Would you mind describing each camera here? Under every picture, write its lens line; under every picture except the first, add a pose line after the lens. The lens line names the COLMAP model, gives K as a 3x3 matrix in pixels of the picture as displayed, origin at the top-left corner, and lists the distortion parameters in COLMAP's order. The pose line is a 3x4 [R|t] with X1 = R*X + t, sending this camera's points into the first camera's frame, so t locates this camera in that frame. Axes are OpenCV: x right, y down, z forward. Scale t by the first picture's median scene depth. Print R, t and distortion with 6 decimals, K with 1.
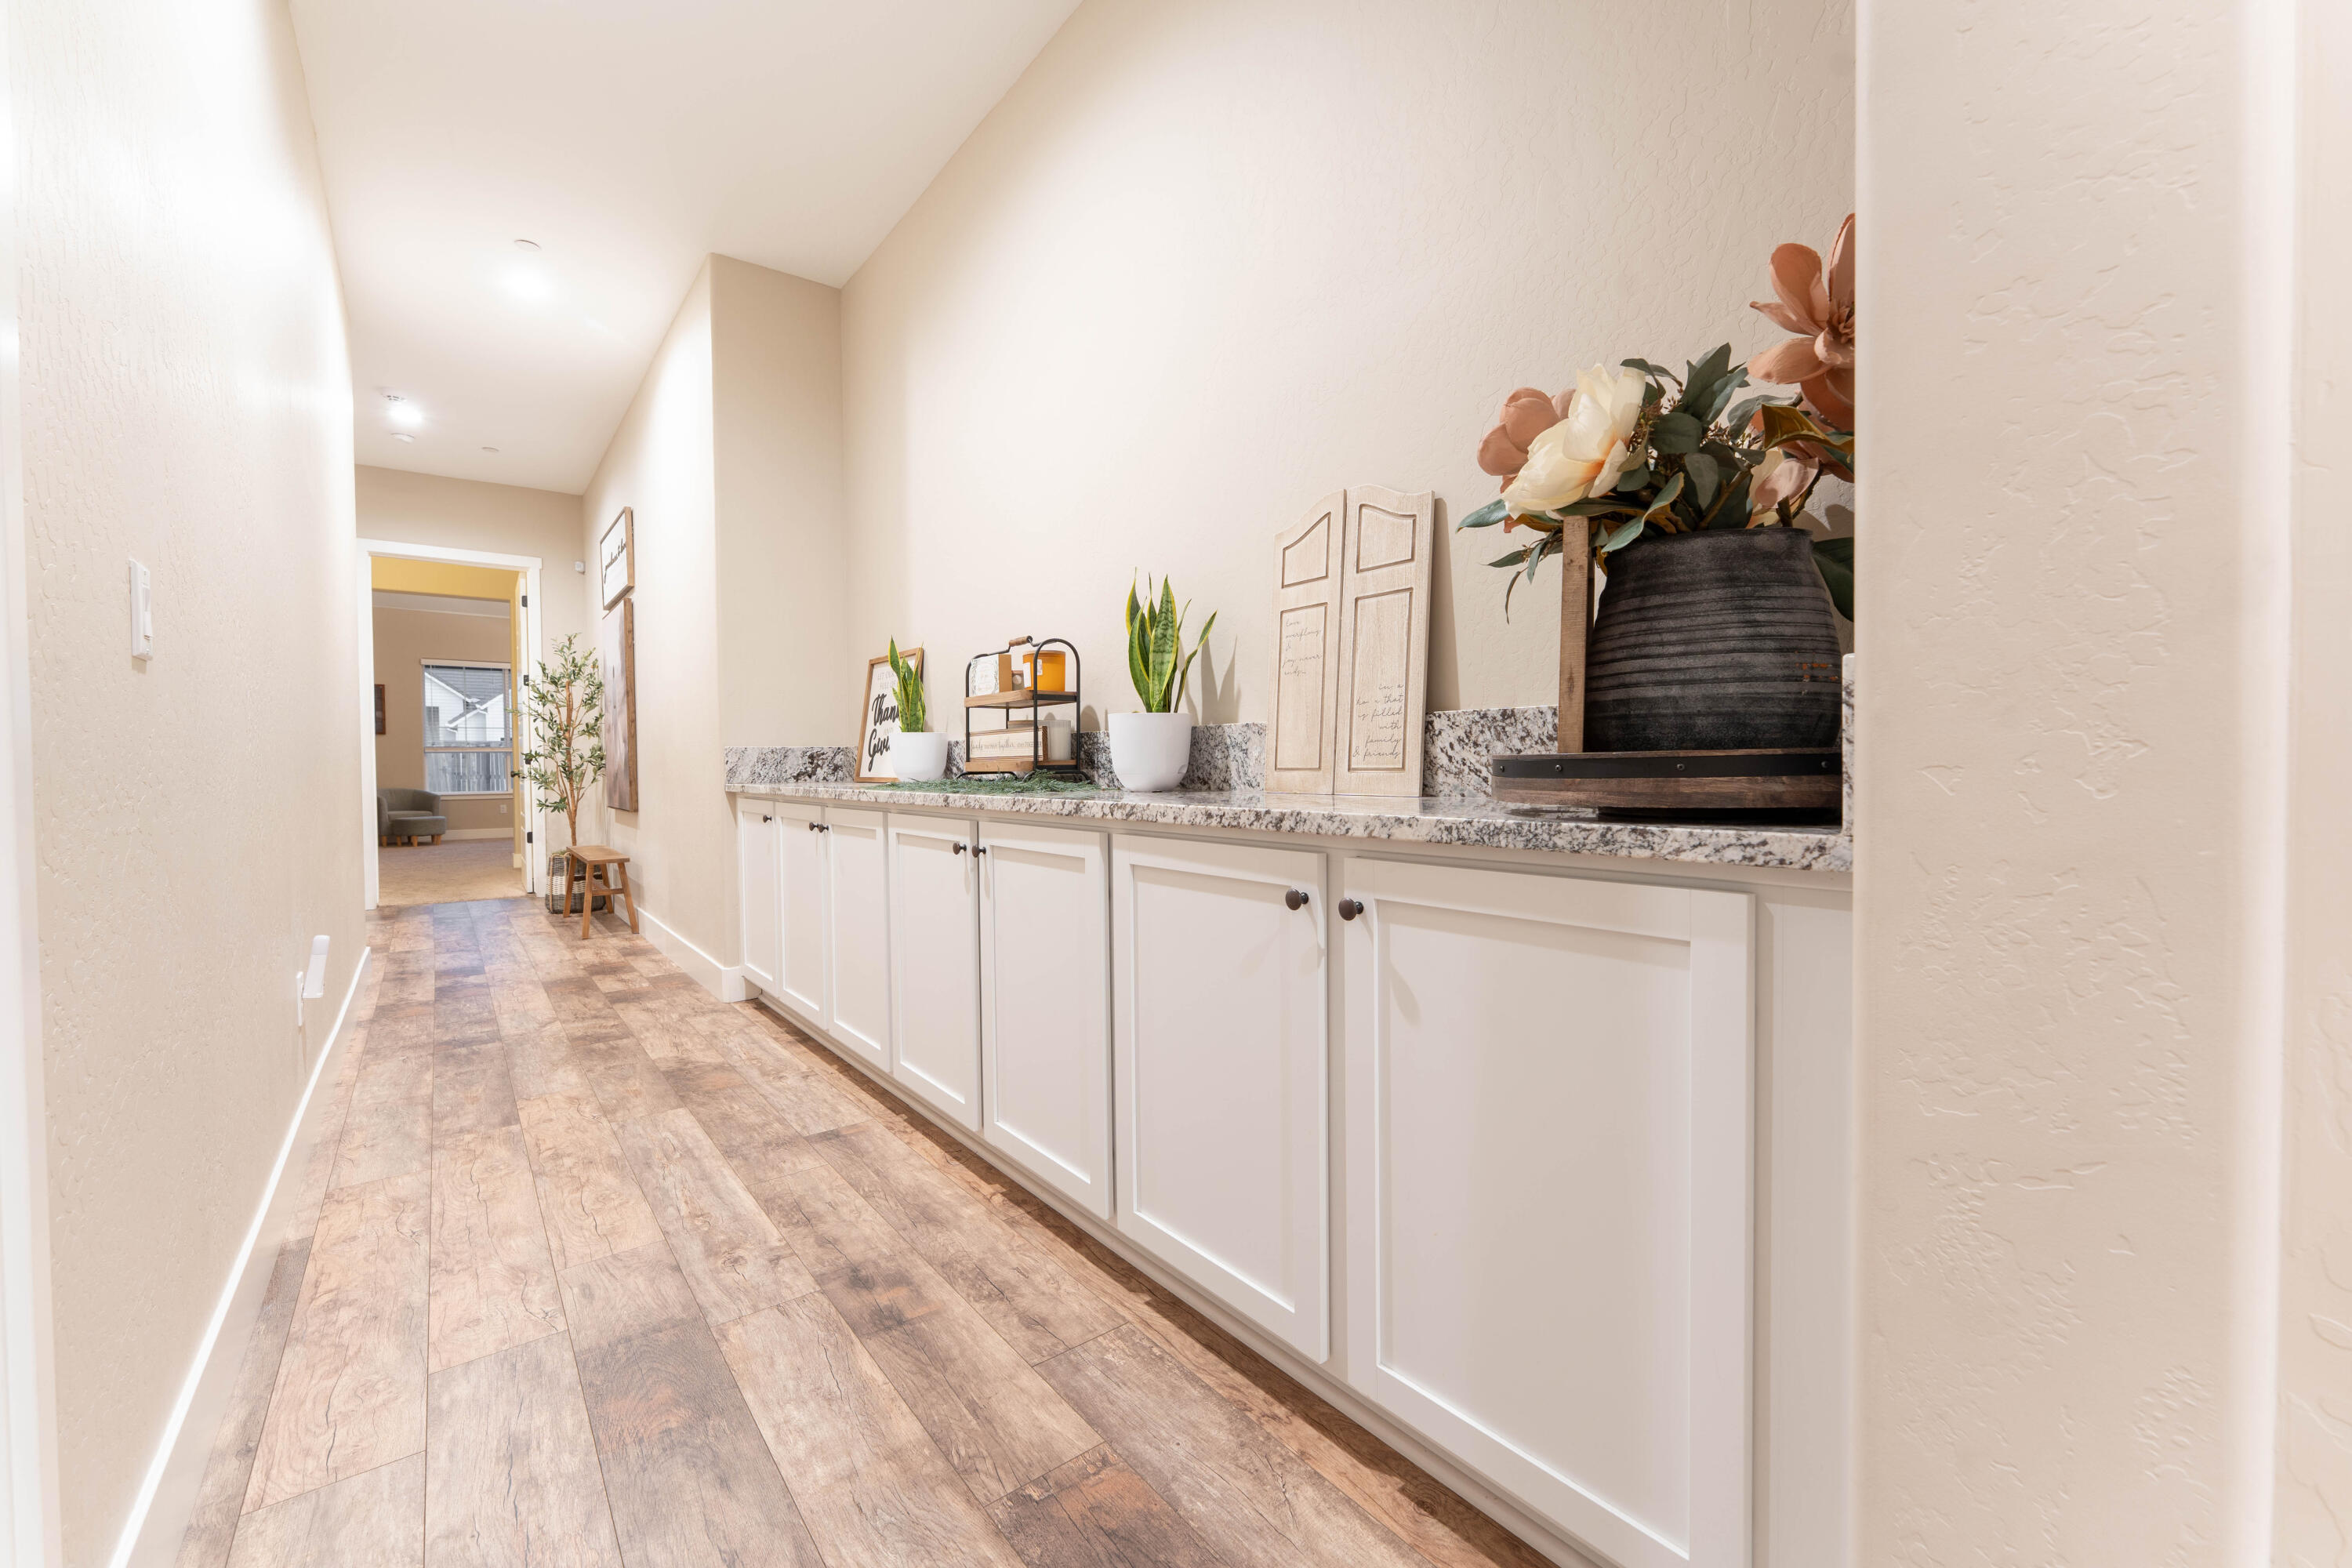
lens RADIAL K [[955.9, 0, 1177.3], [0, 955.9, 782.9], [0, 0, 1]] dist [-0.000059, -0.000479]
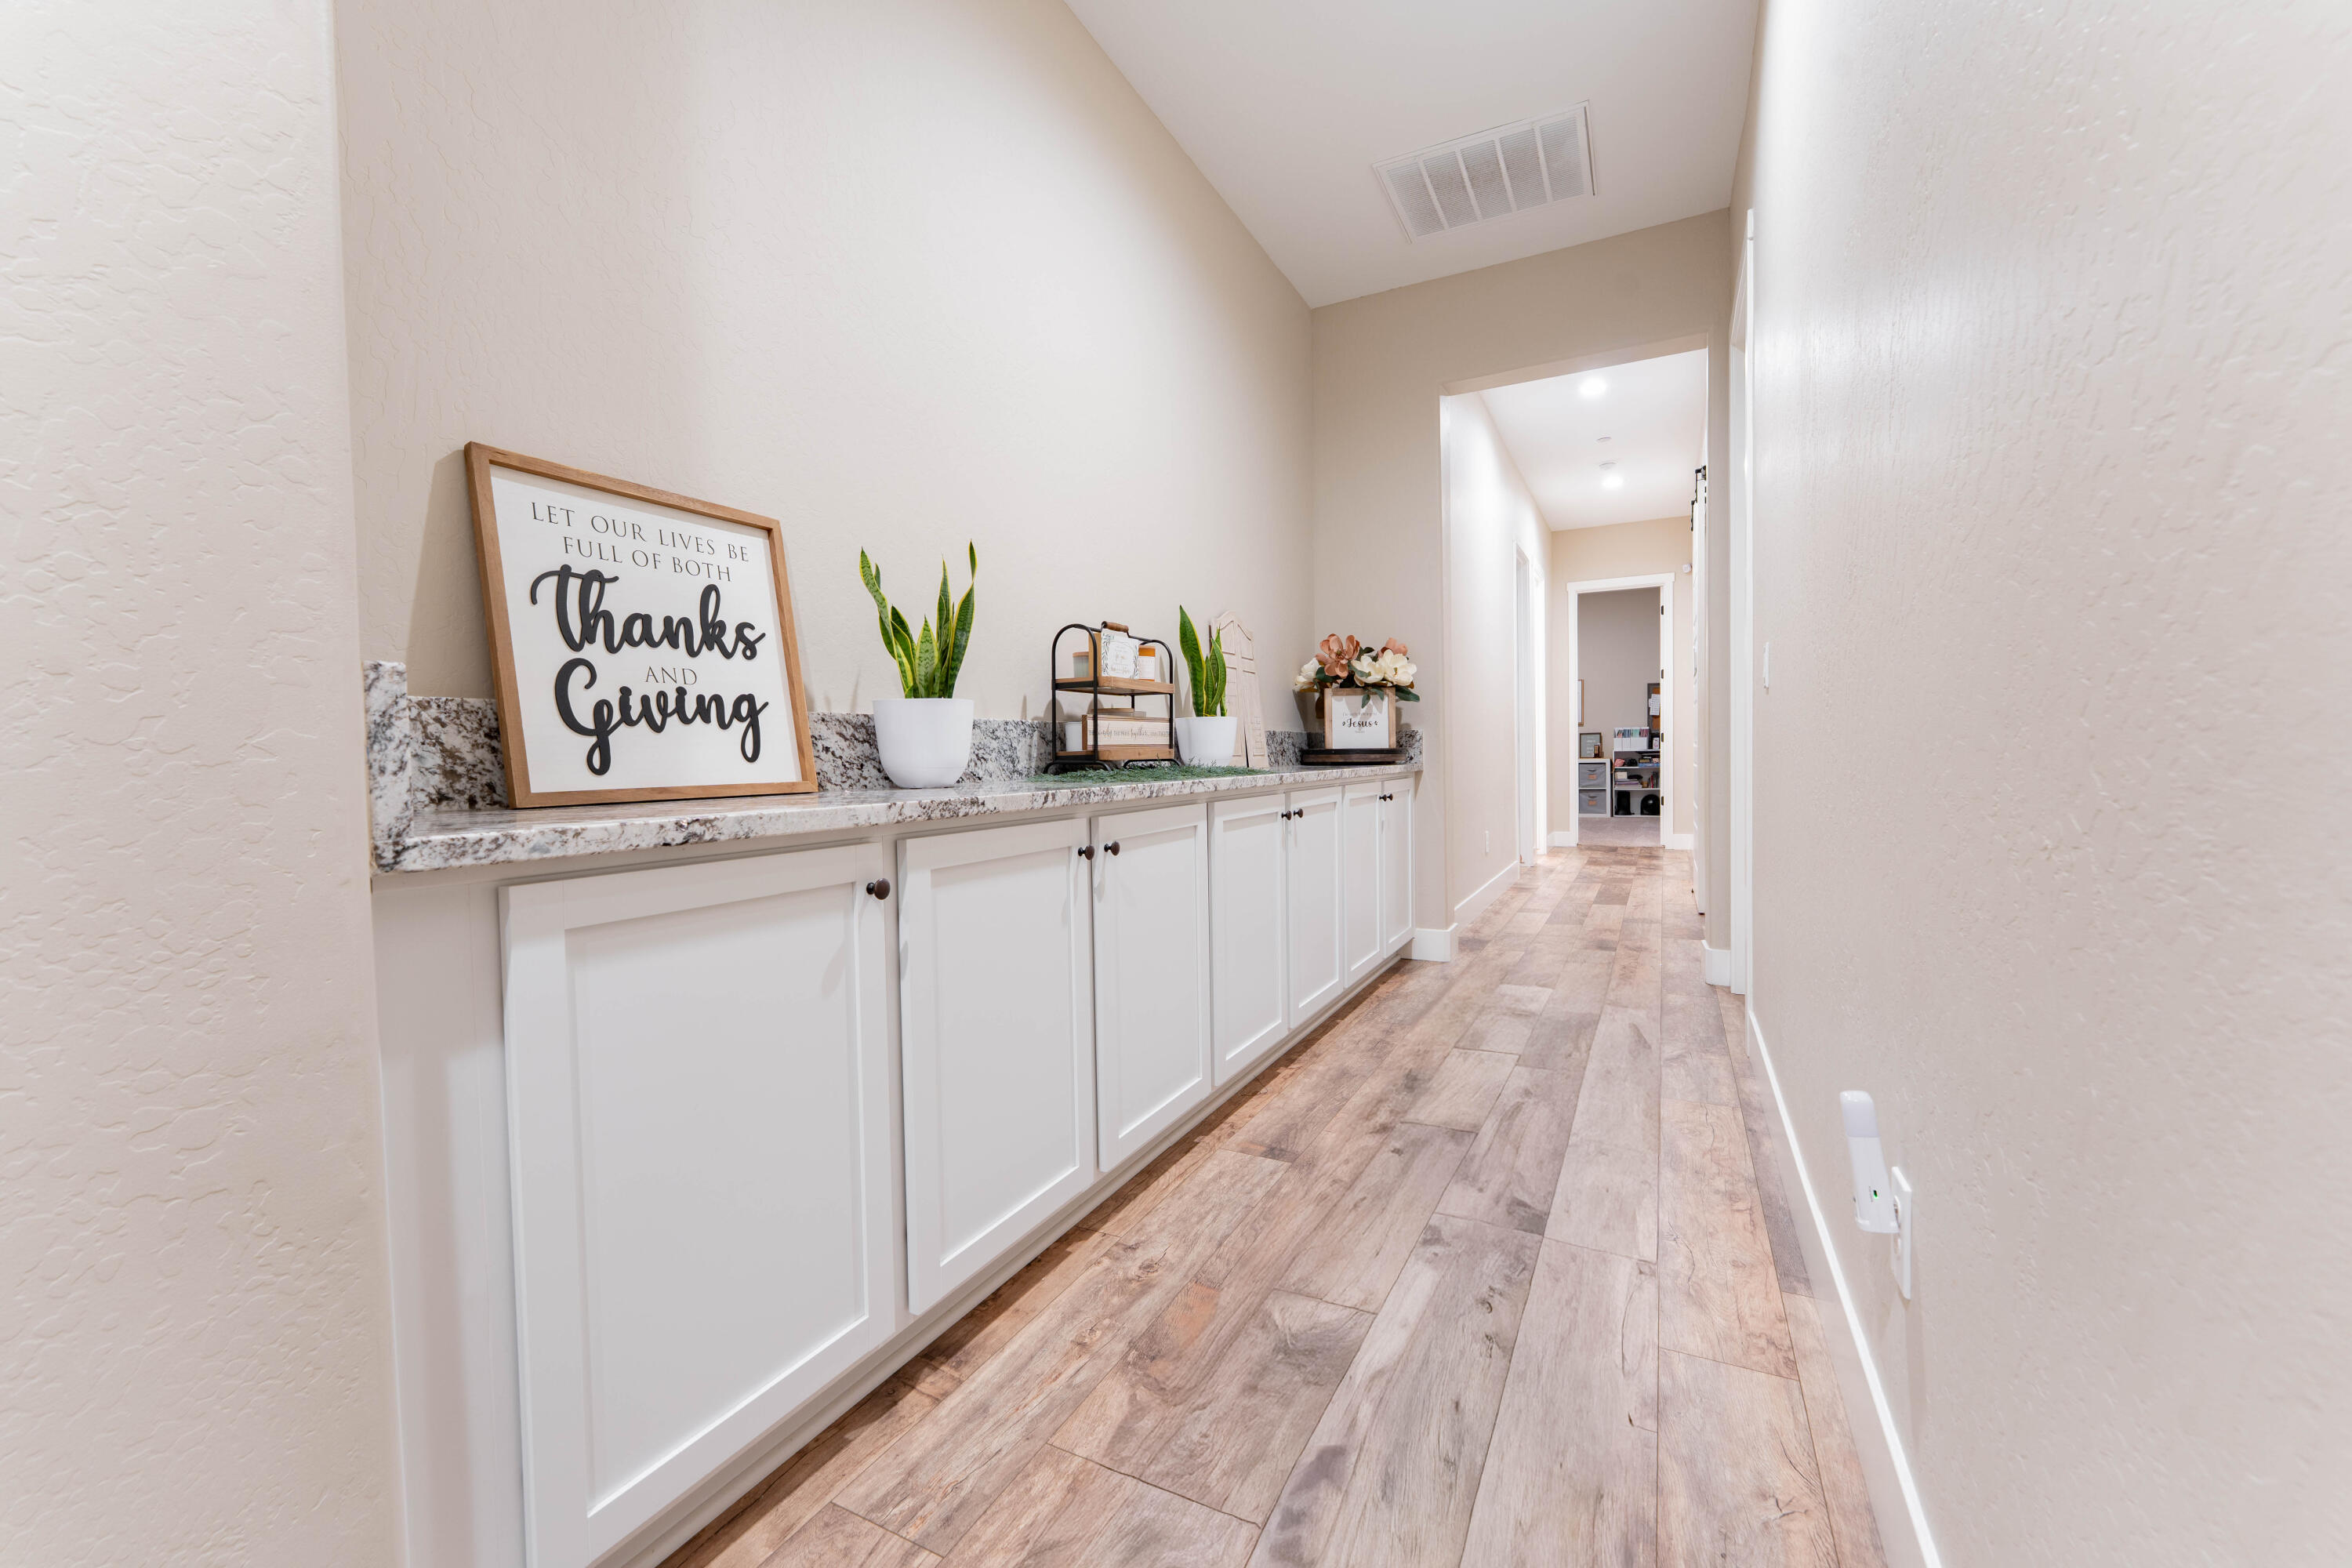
lens RADIAL K [[955.9, 0, 1180.1], [0, 955.9, 785.6], [0, 0, 1]] dist [-0.000059, -0.000479]
pose [[-0.430573, -0.015928, 0.902415, -1.177153], [0.036898, 0.998698, 0.035233, -0.019716], [-0.901801, 0.048468, -0.429424, 1.498264]]
